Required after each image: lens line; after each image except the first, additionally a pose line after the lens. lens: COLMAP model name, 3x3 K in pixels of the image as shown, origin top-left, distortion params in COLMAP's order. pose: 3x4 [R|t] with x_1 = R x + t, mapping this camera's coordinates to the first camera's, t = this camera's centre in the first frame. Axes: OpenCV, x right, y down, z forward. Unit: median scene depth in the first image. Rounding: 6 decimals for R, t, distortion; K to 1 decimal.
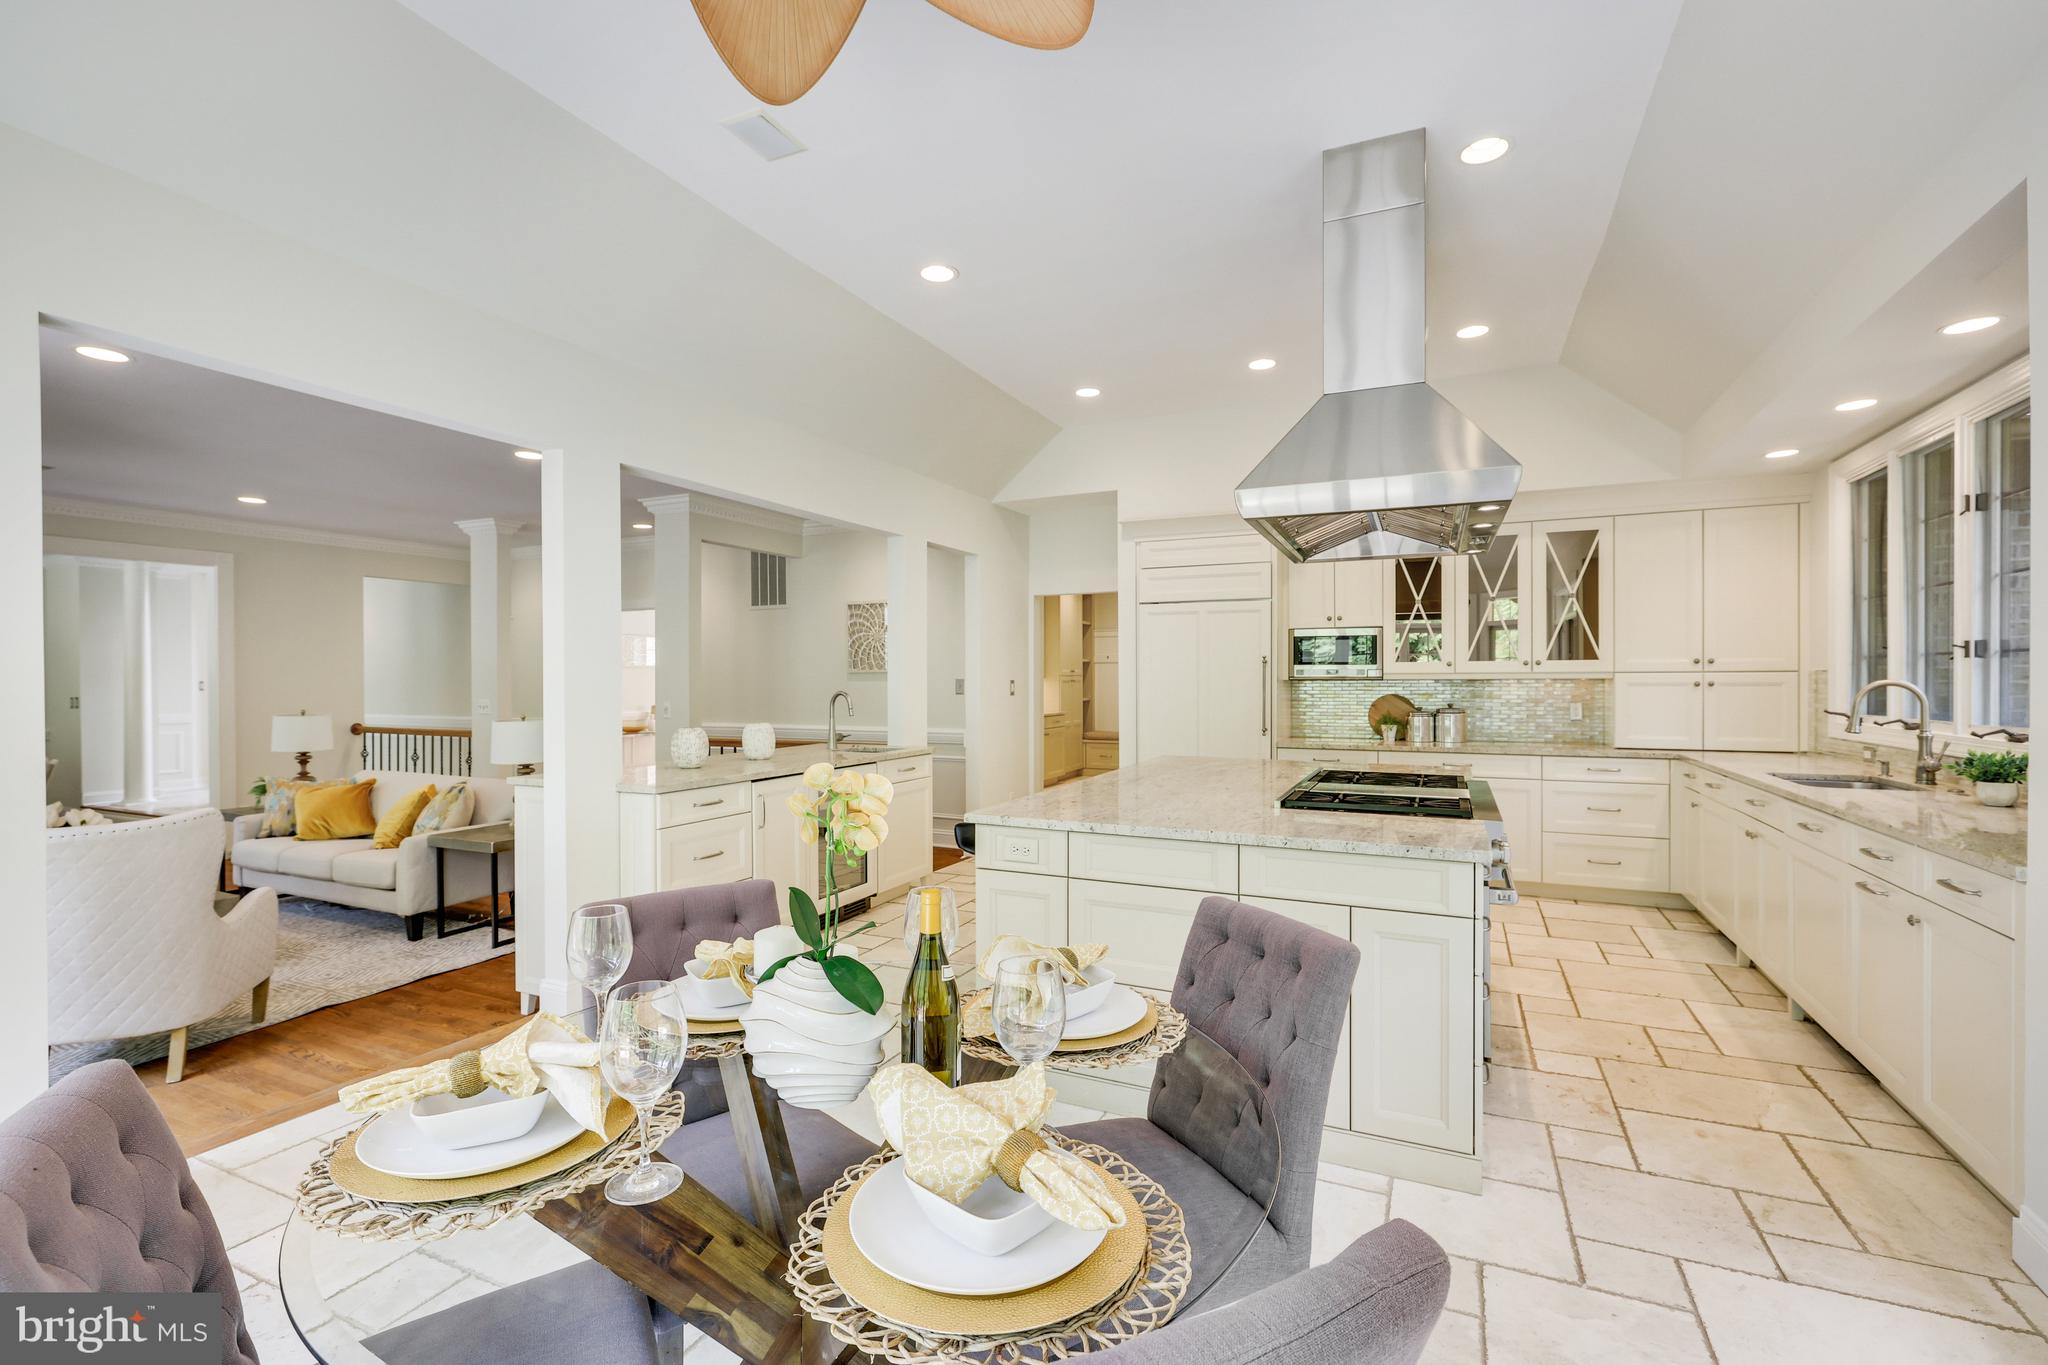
lens RADIAL K [[891.4, 0, 1024.4], [0, 891.4, 687.6], [0, 0, 1]] dist [0.001633, 0.000597]
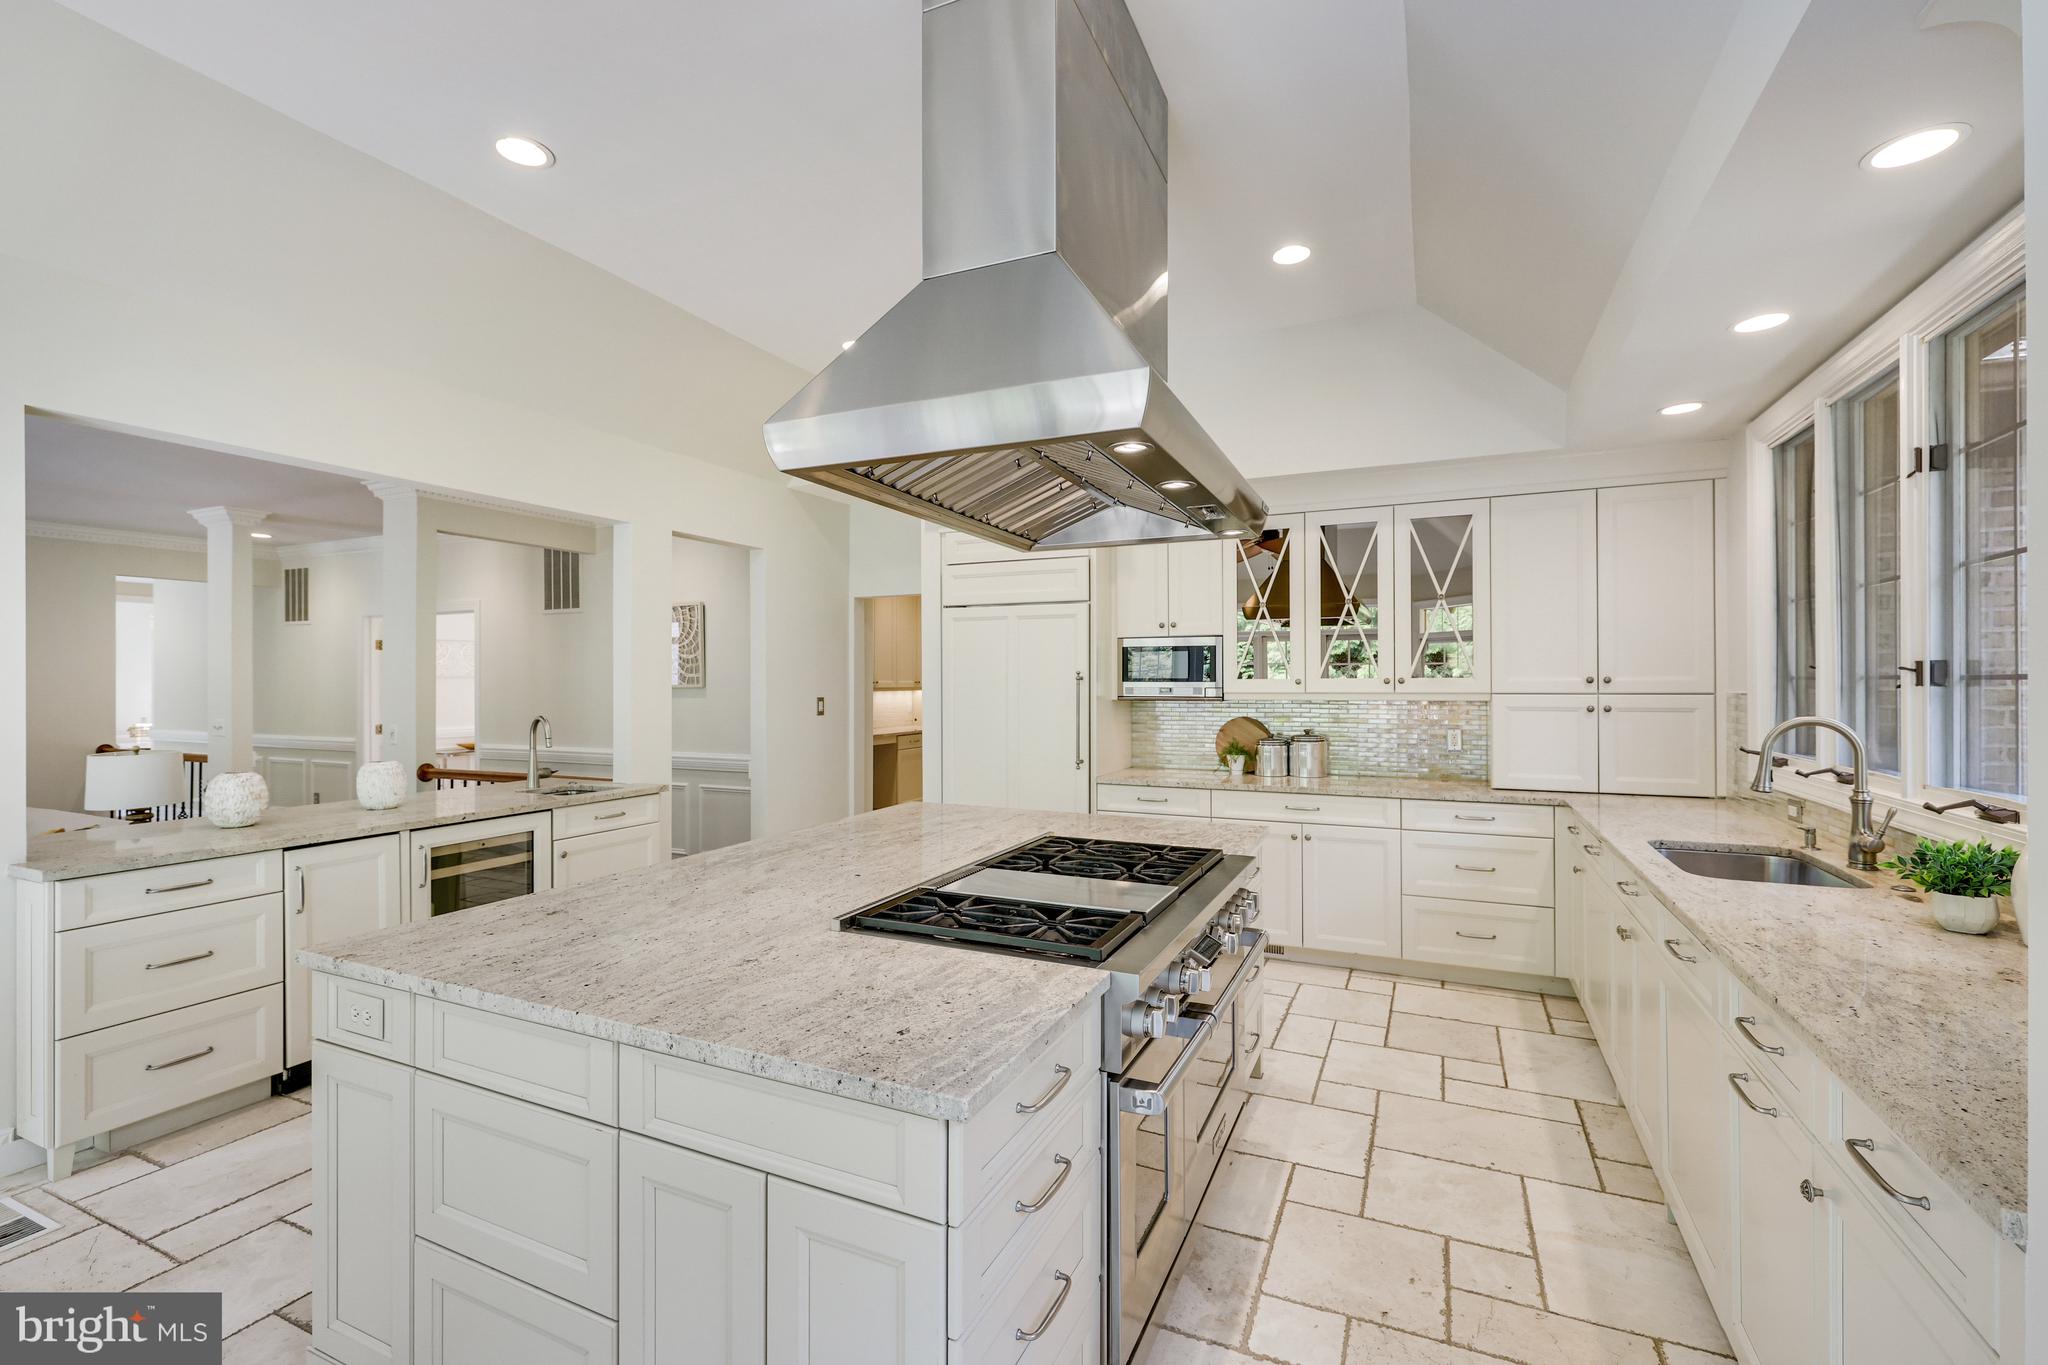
lens RADIAL K [[889.2, 0, 1021.8], [0, 889.2, 685.1], [0, 0, 1]] dist [0.000935, 0.000235]
pose [[0.999927, -0.000446, 0.012094, 0.290609], [0.000540, 0.999970, -0.007784, -0.023384], [-0.012090, 0.007790, 0.999897, 0.264545]]
